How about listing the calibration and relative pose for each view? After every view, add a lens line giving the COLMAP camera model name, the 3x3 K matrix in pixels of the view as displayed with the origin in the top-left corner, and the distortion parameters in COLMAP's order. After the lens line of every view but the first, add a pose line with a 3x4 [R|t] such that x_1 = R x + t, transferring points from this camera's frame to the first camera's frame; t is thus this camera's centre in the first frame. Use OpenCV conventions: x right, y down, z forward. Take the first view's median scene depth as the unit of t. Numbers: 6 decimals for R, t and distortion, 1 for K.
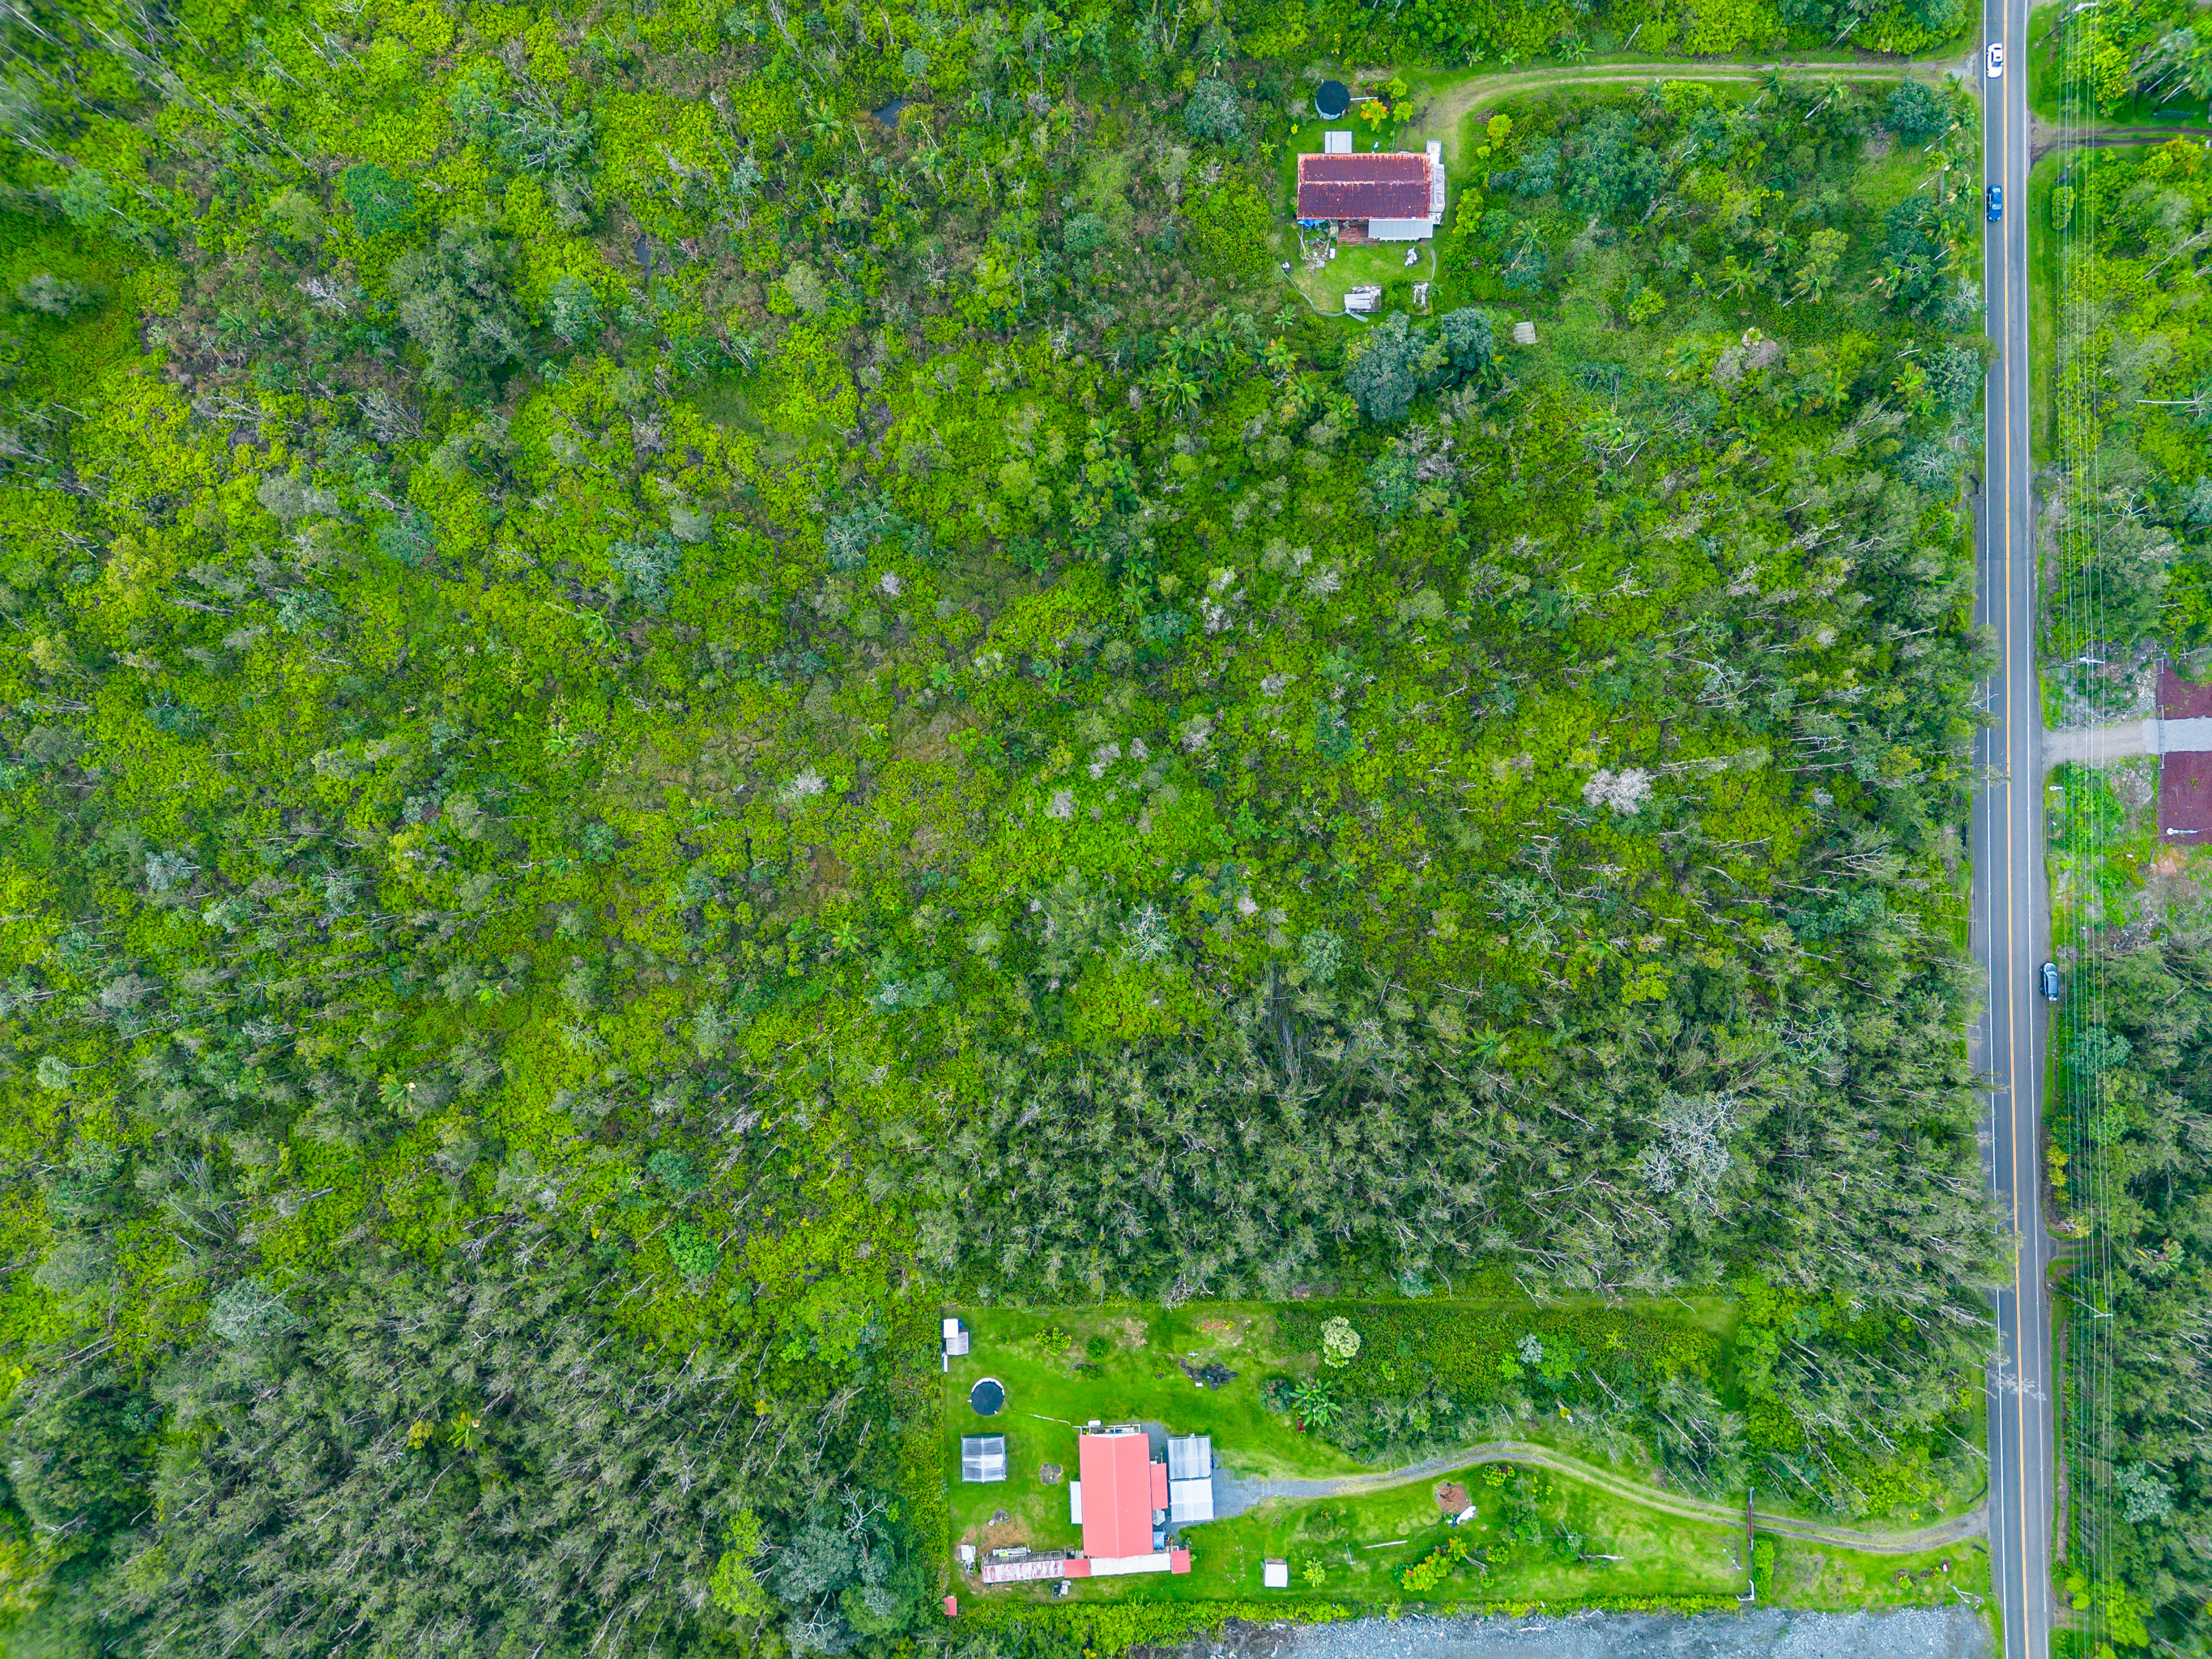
lens RADIAL K [[1560.8, 0, 1106.0], [0, 1560.8, 829.5], [0, 0, 1]] dist [0.041439, -0.028116]
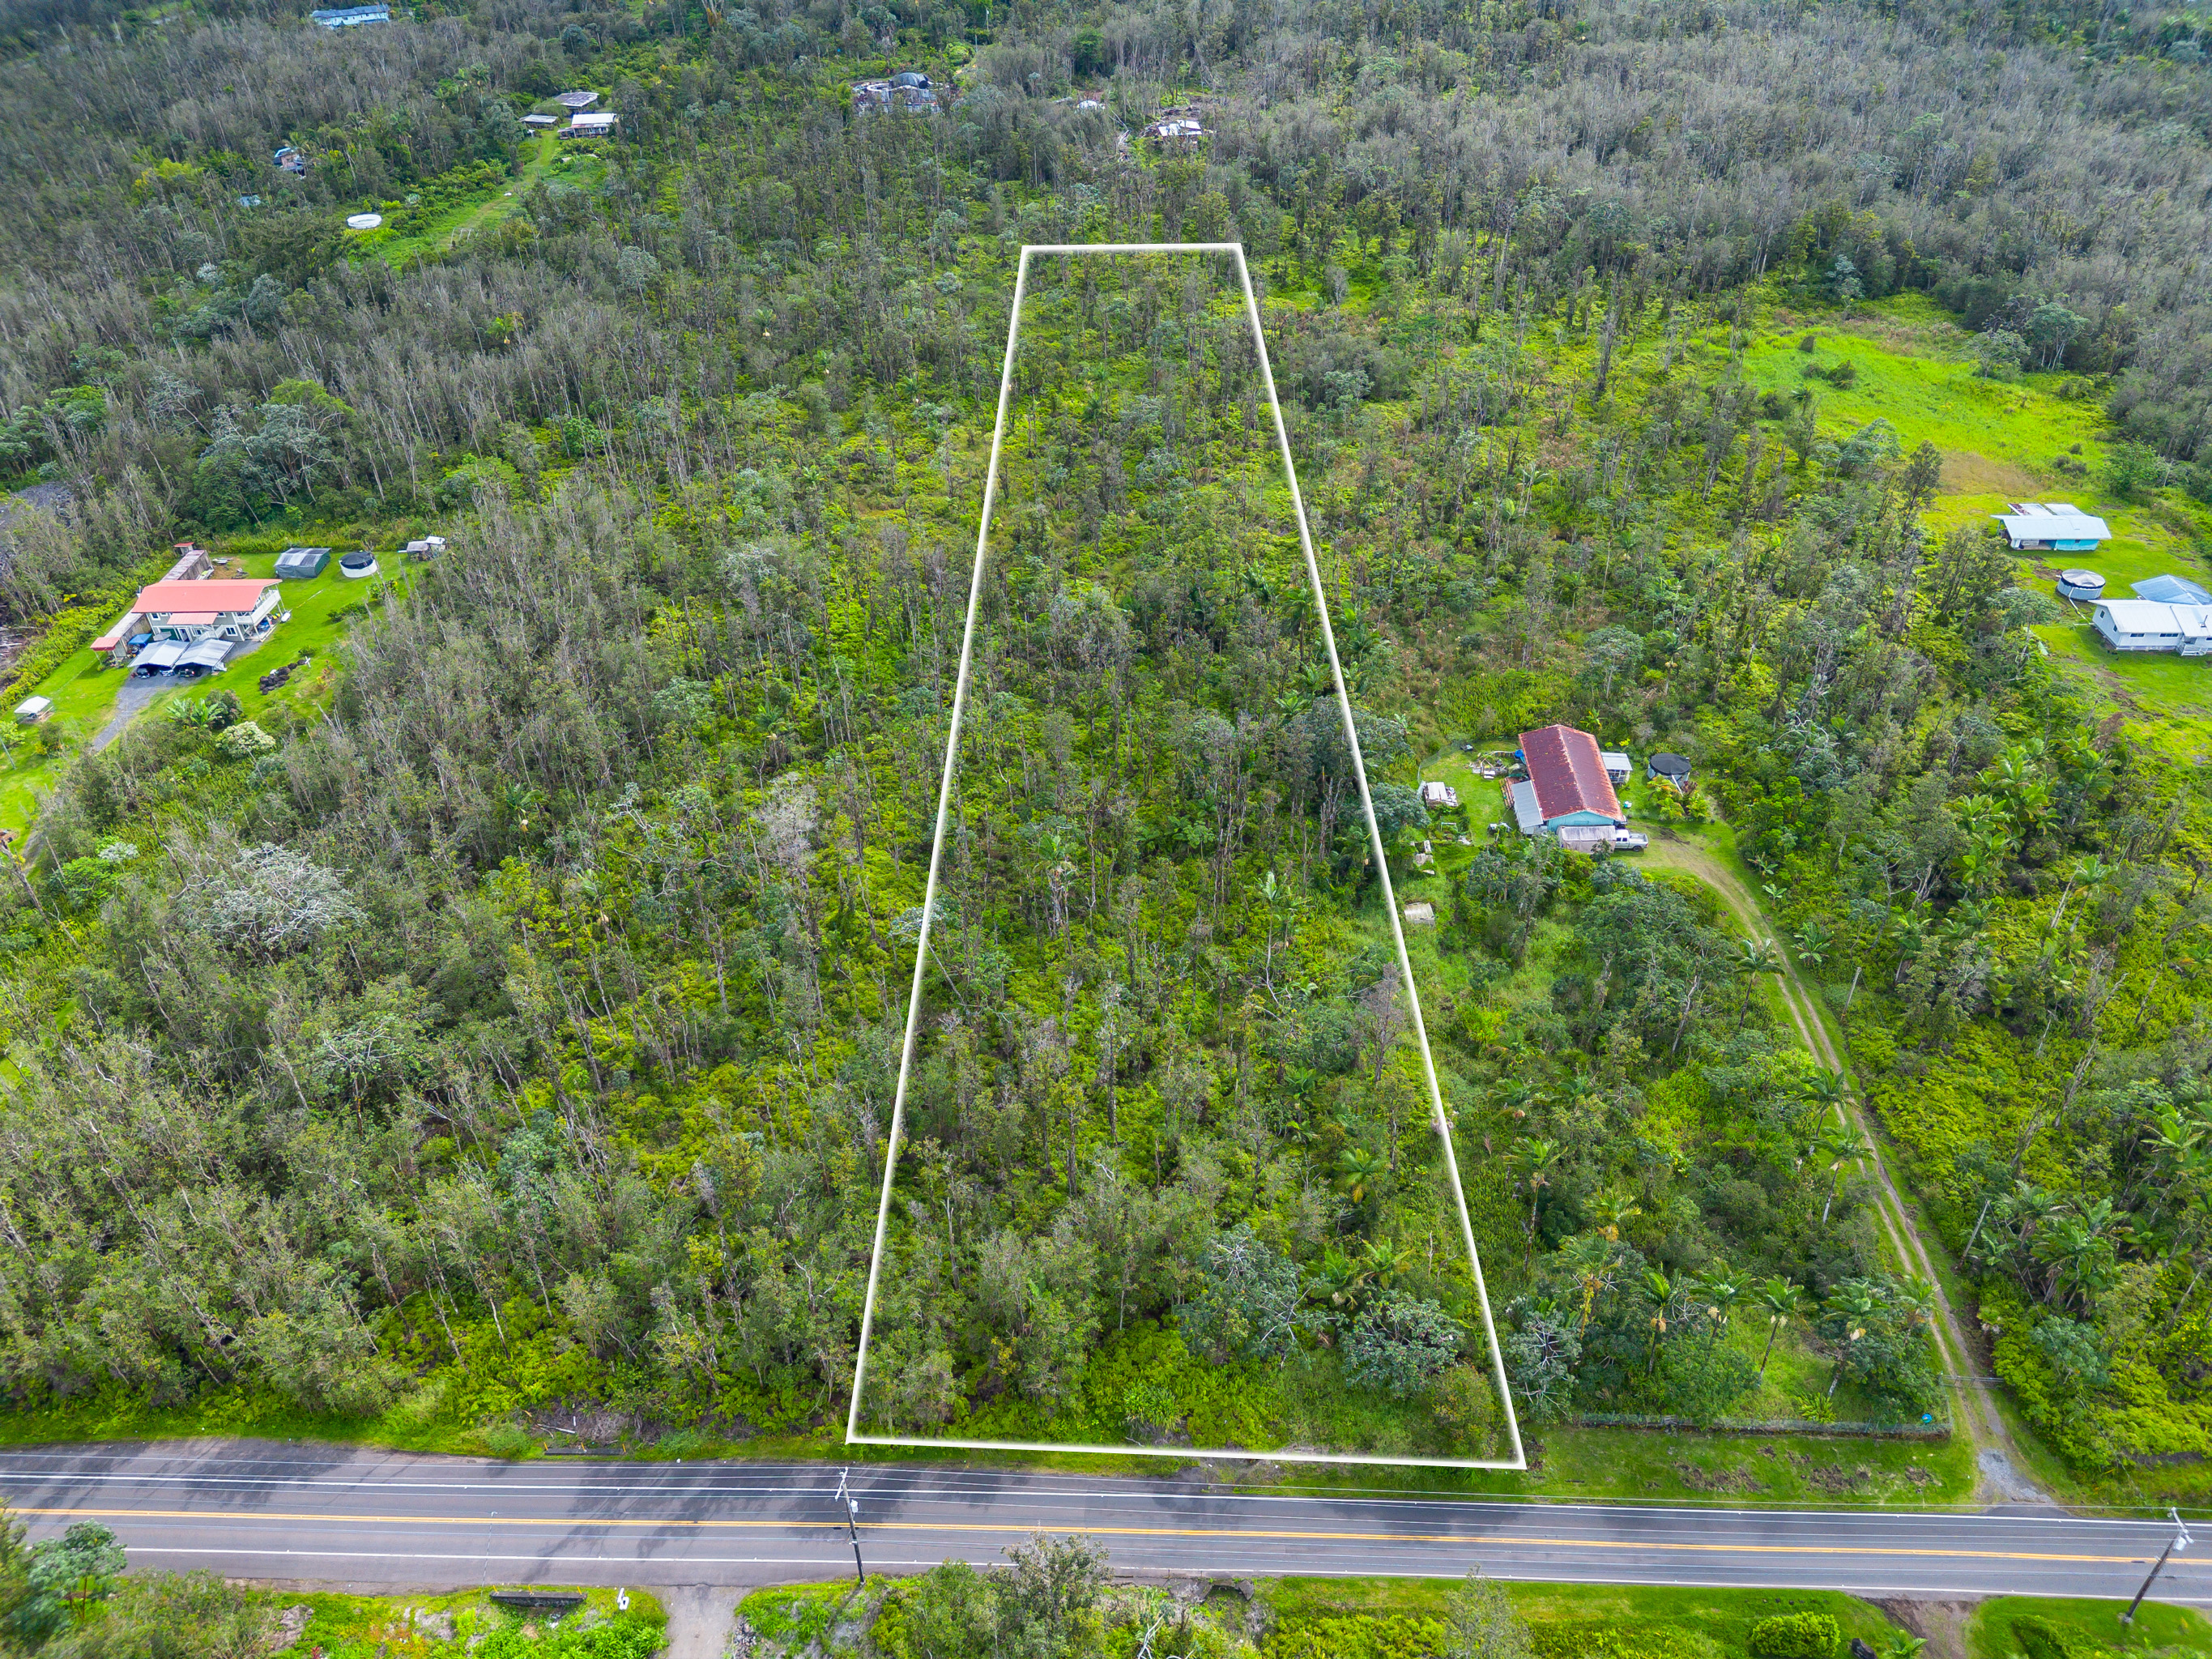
lens RADIAL K [[1560.8, 0, 1106.0], [0, 1560.8, 829.5], [0, 0, 1]] dist [0.041439, -0.028116]
pose [[-0.054432, 0.601828, -0.796769, 0.877759], [-0.998491, -0.026975, 0.047838, -0.205120], [0.007298, 0.798170, 0.602388, 0.521810]]
